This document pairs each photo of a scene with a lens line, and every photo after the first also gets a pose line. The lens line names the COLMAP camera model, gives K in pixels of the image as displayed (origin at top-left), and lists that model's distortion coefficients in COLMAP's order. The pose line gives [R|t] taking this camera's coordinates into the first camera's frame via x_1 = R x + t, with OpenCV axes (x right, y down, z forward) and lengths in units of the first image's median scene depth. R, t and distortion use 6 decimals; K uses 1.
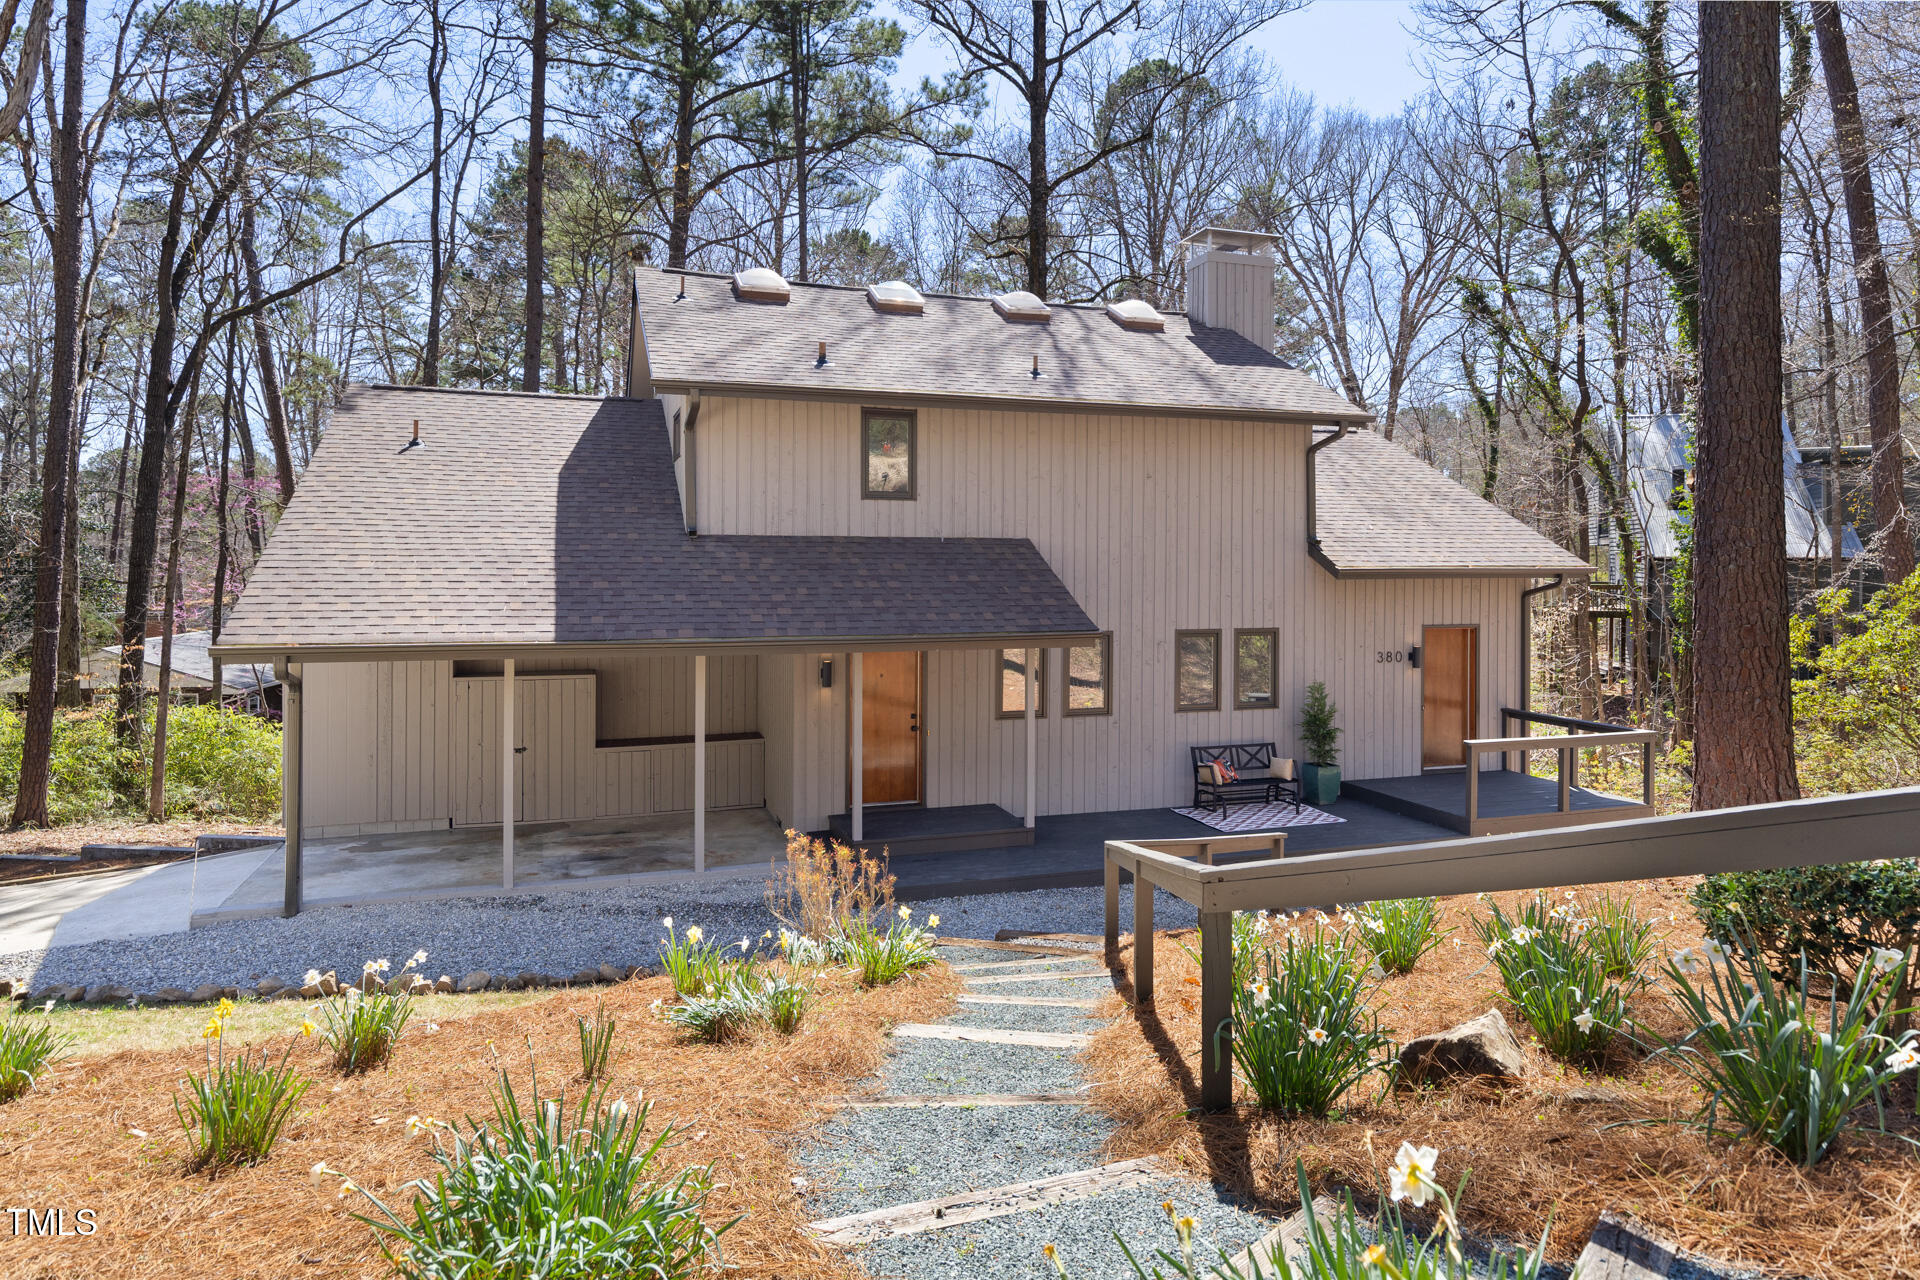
lens RADIAL K [[1123.0, 0, 959.9], [0, 1123.0, 612.2], [0, 0, 1]] dist [0.005521, -0.005383]
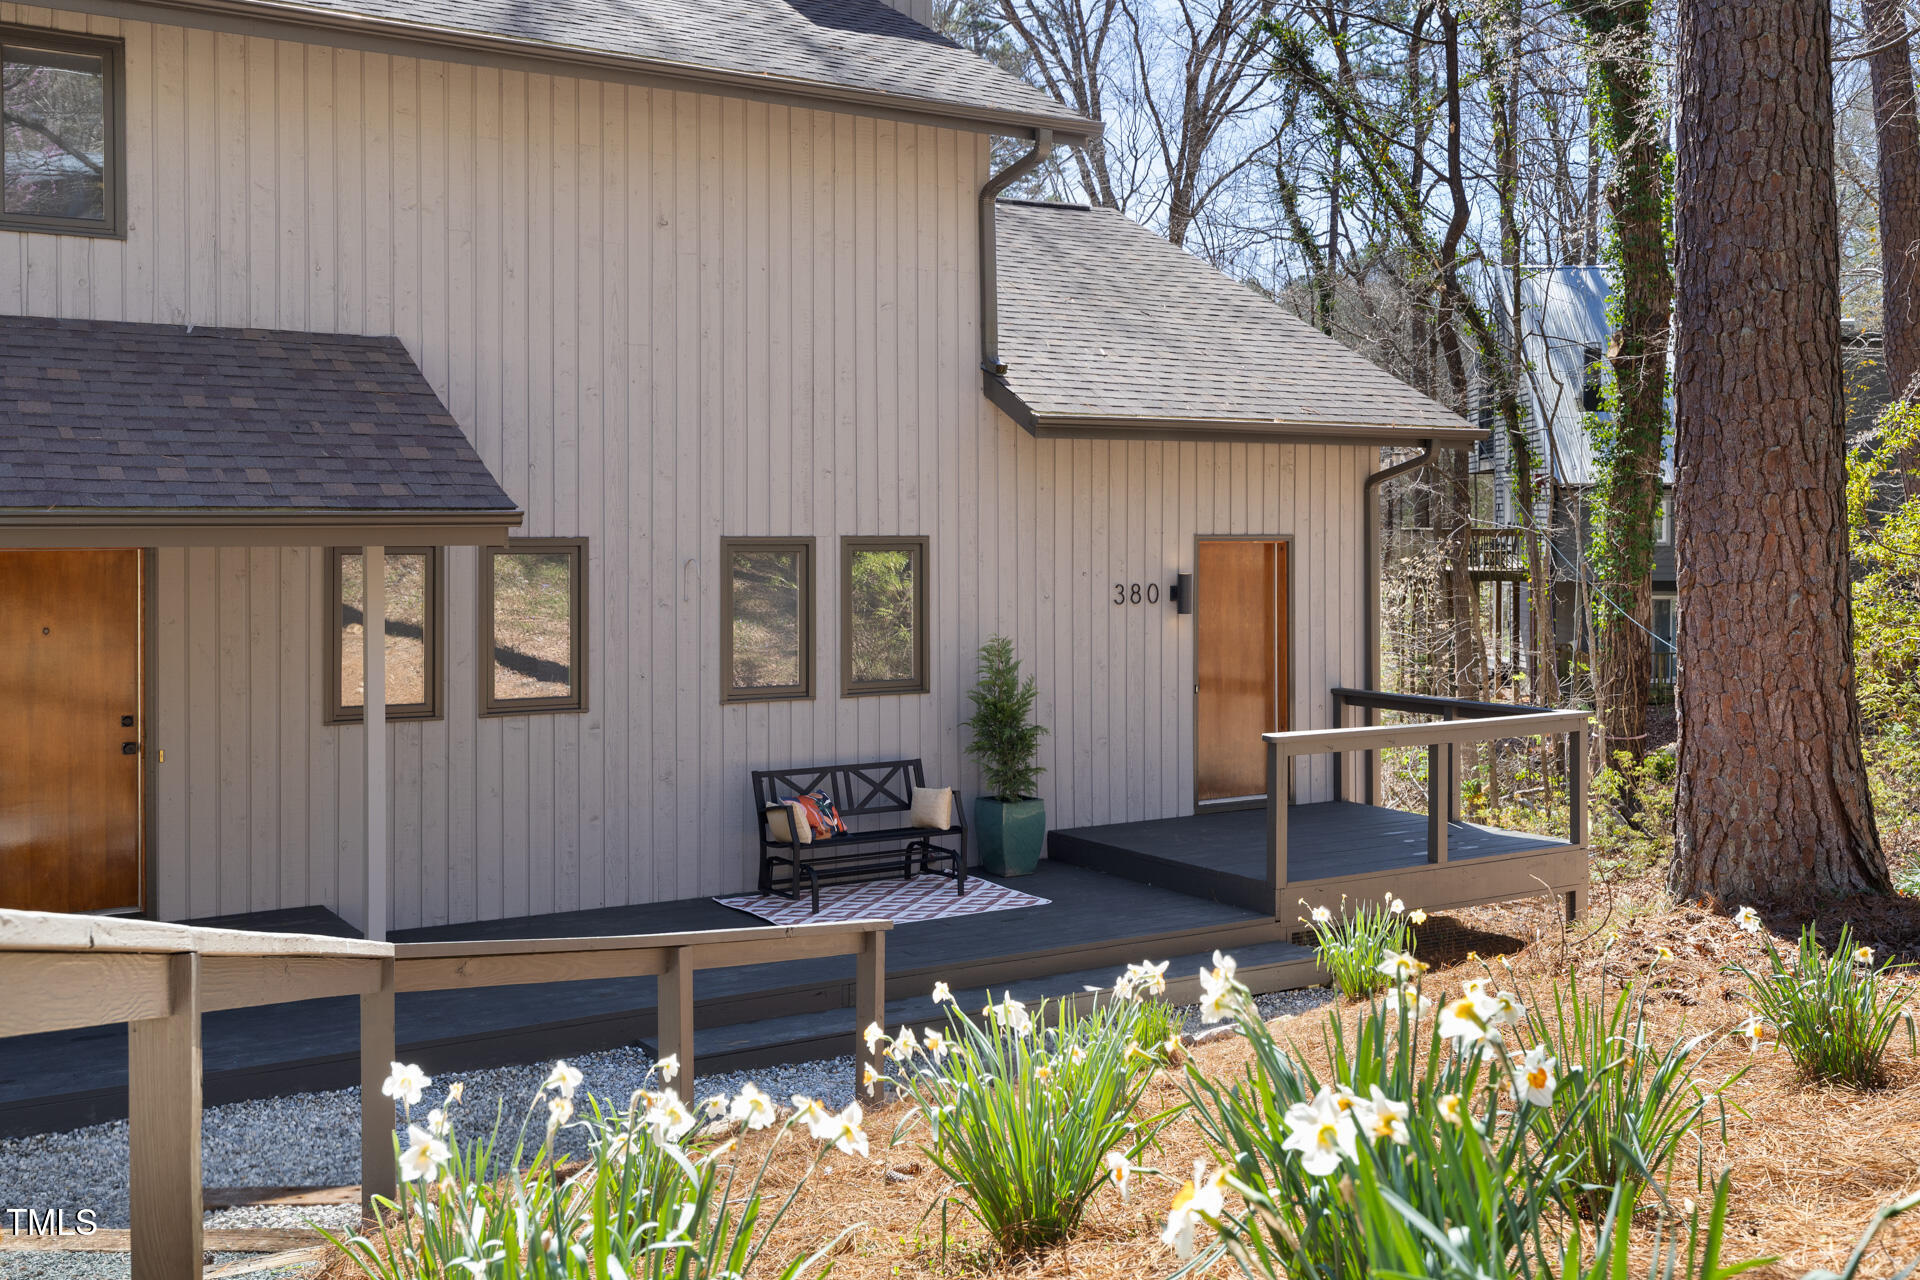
lens RADIAL K [[1919.6, 0, 960.8], [0, 1919.6, 634.1], [0, 0, 1]] dist [0.018518, 0.000000]
pose [[0.967883, -0.016916, 0.250830, 0.078761], [0.012618, 0.999745, 0.018734, 0.042297], [-0.251082, -0.014968, 0.967850, 0.152709]]
